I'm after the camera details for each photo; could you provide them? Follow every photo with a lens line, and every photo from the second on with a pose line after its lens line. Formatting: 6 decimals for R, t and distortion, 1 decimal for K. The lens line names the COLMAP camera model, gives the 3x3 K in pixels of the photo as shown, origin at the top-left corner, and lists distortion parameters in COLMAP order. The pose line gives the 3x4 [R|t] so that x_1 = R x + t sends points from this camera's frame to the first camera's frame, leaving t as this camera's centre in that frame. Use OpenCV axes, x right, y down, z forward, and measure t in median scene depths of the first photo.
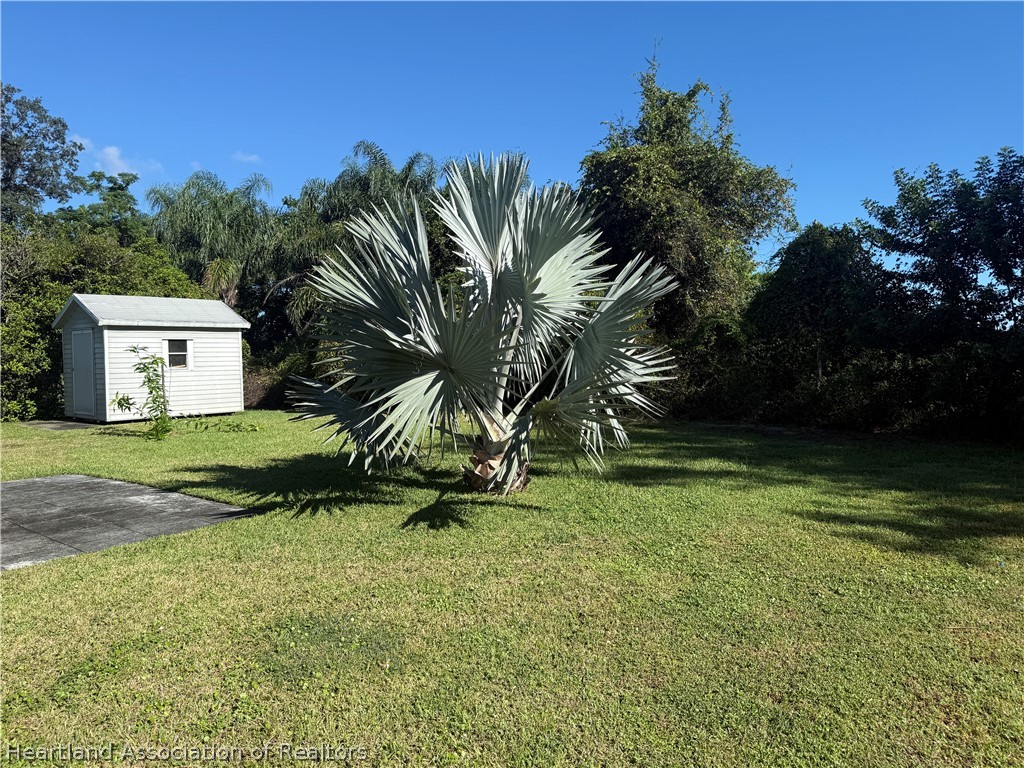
lens RADIAL K [[727.1, 0, 513.5], [0, 727.1, 377.7], [0, 0, 1]] dist [0.046449, -0.033830]
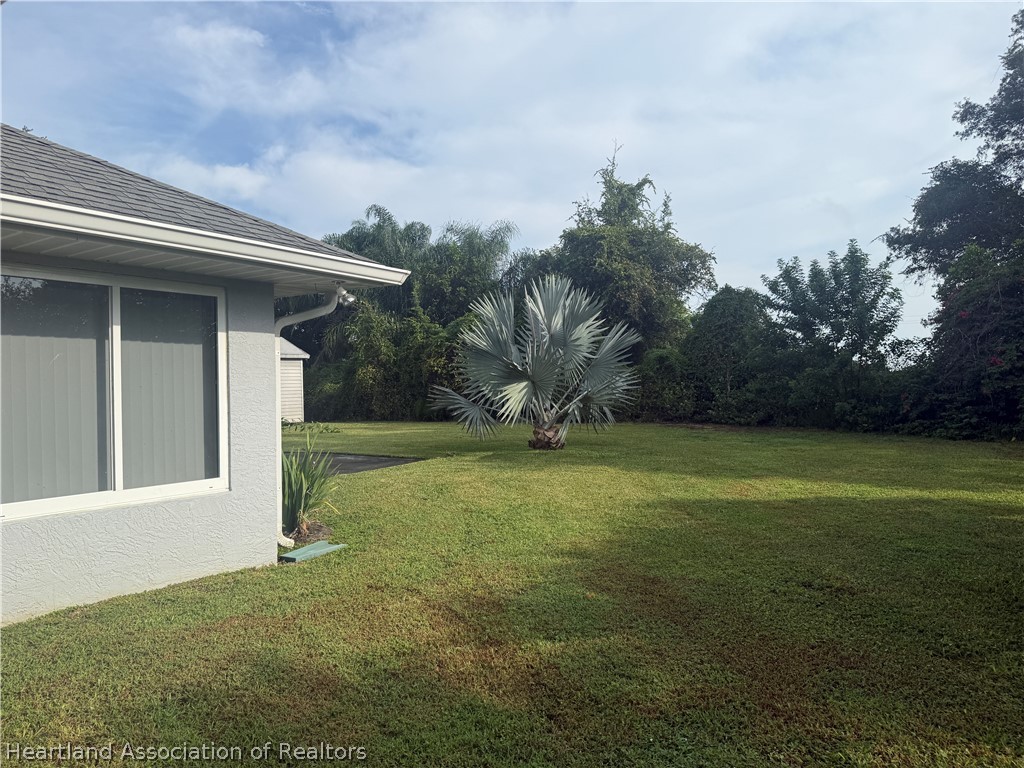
lens RADIAL K [[727.1, 0, 513.7], [0, 727.1, 391.9], [0, 0, 1]] dist [0.046449, -0.033830]
pose [[0.997148, -0.001192, 0.075460, -0.105522], [0.002640, 0.999814, -0.019091, 0.020725], [-0.075423, 0.019236, 0.996966, -0.367570]]
